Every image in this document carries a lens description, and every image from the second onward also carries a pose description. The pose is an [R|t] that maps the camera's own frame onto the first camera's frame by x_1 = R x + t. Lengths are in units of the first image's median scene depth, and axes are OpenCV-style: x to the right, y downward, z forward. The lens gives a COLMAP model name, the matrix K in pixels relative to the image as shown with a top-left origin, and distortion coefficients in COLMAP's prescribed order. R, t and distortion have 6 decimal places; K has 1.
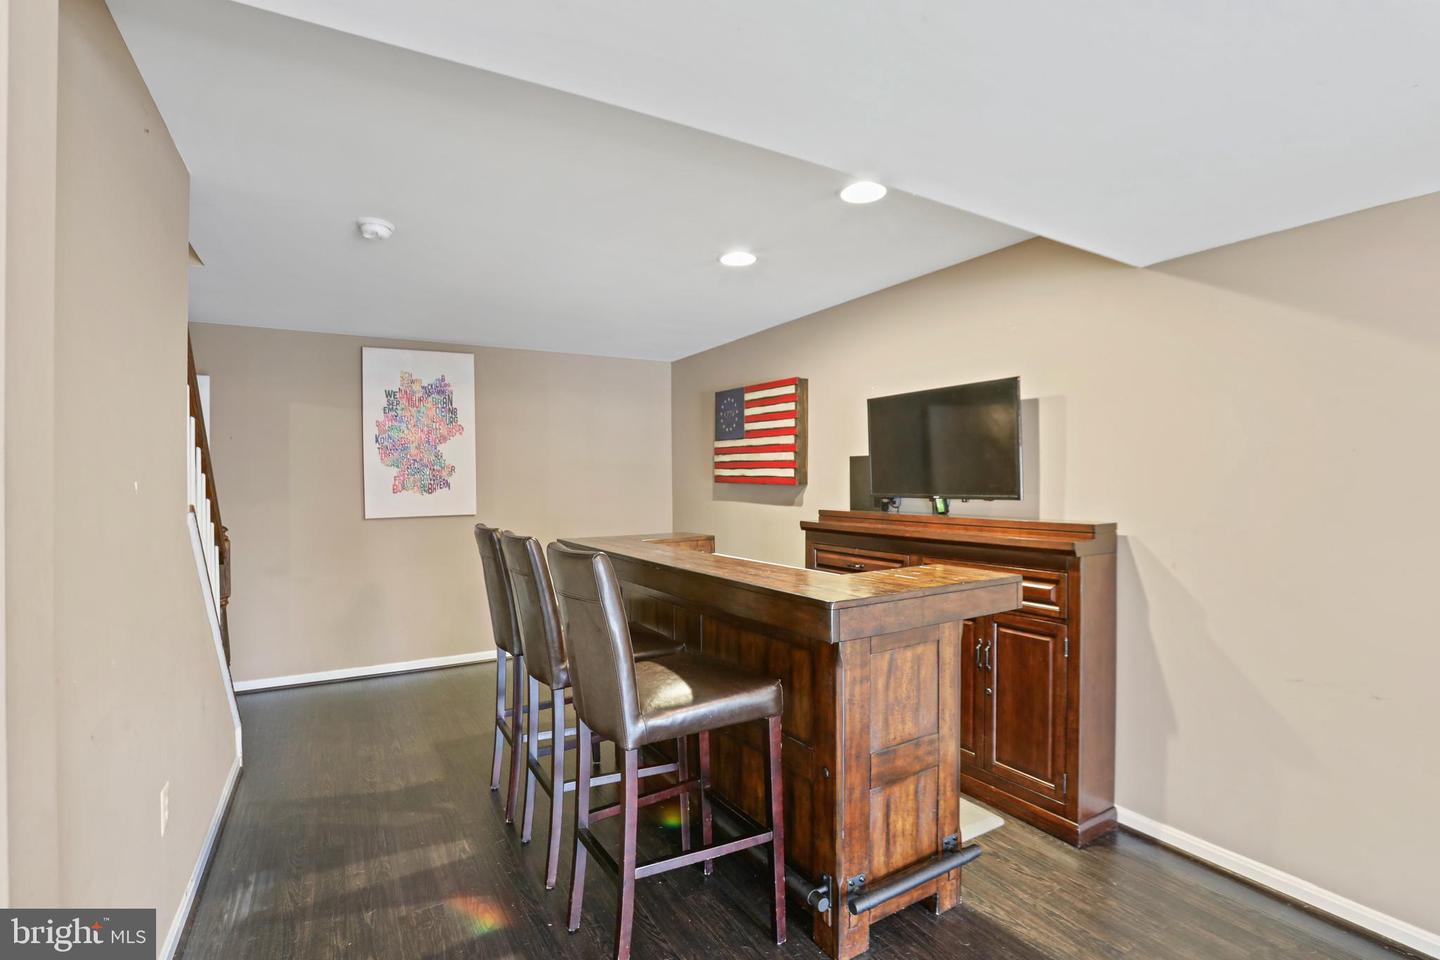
lens RADIAL K [[657.8, 0, 718.7], [0, 657.8, 472.7], [0, 0, 1]] dist [-0.080556, 0.031062]
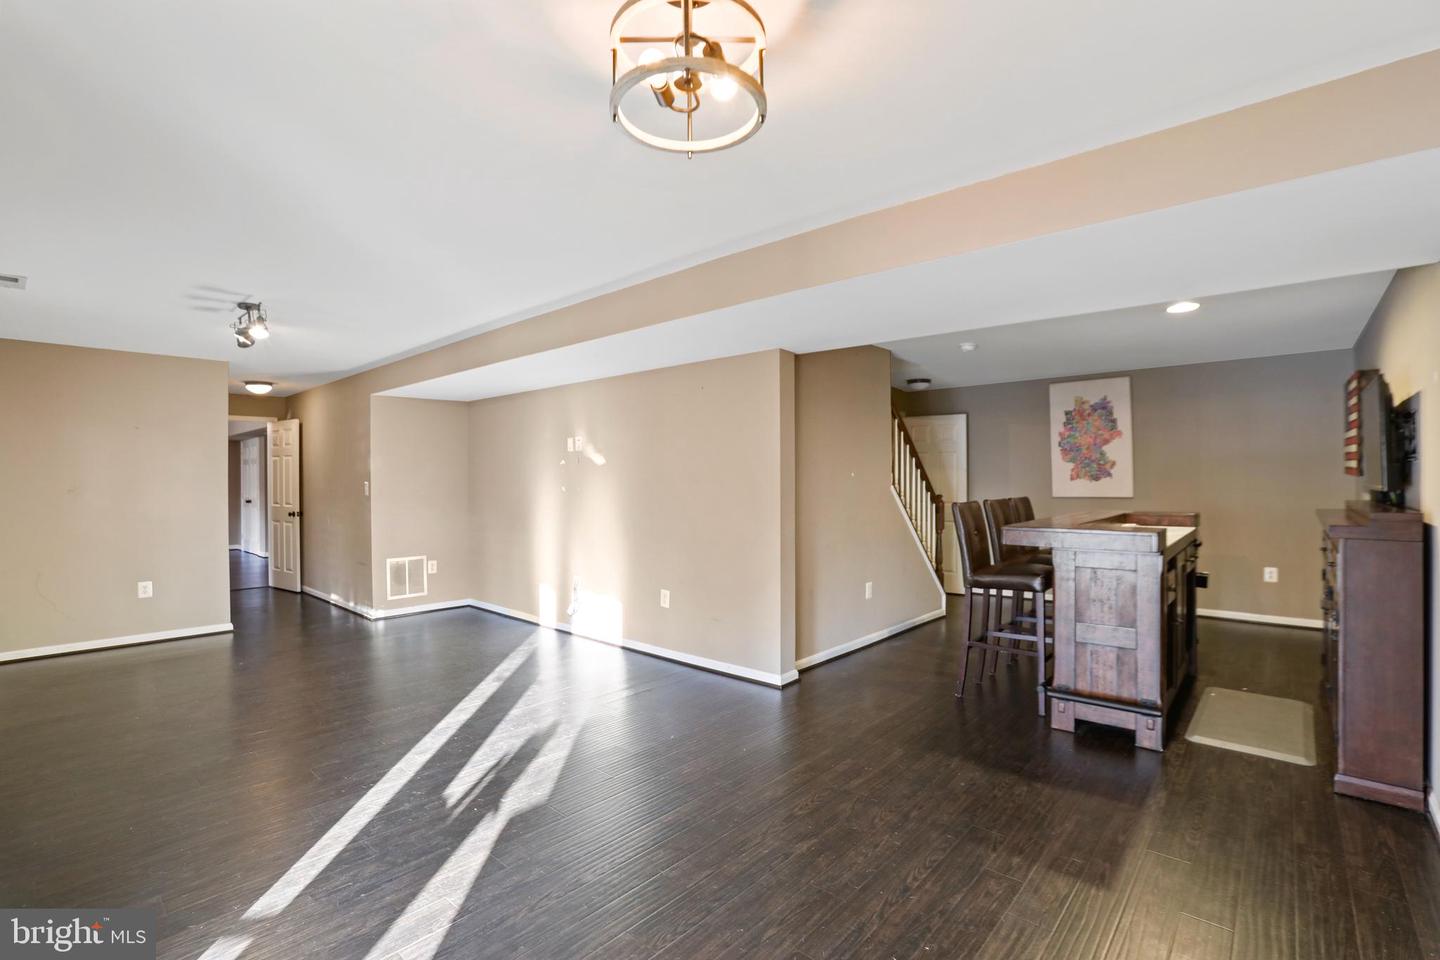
lens RADIAL K [[657.8, 0, 718.7], [0, 657.8, 472.7], [0, 0, 1]] dist [-0.080556, 0.031062]
pose [[0.289856, 0.003696, -0.957063, 0.654981], [0.005986, 0.999966, 0.005675, 0.001375], [0.957051, -0.007374, 0.289824, -0.189078]]
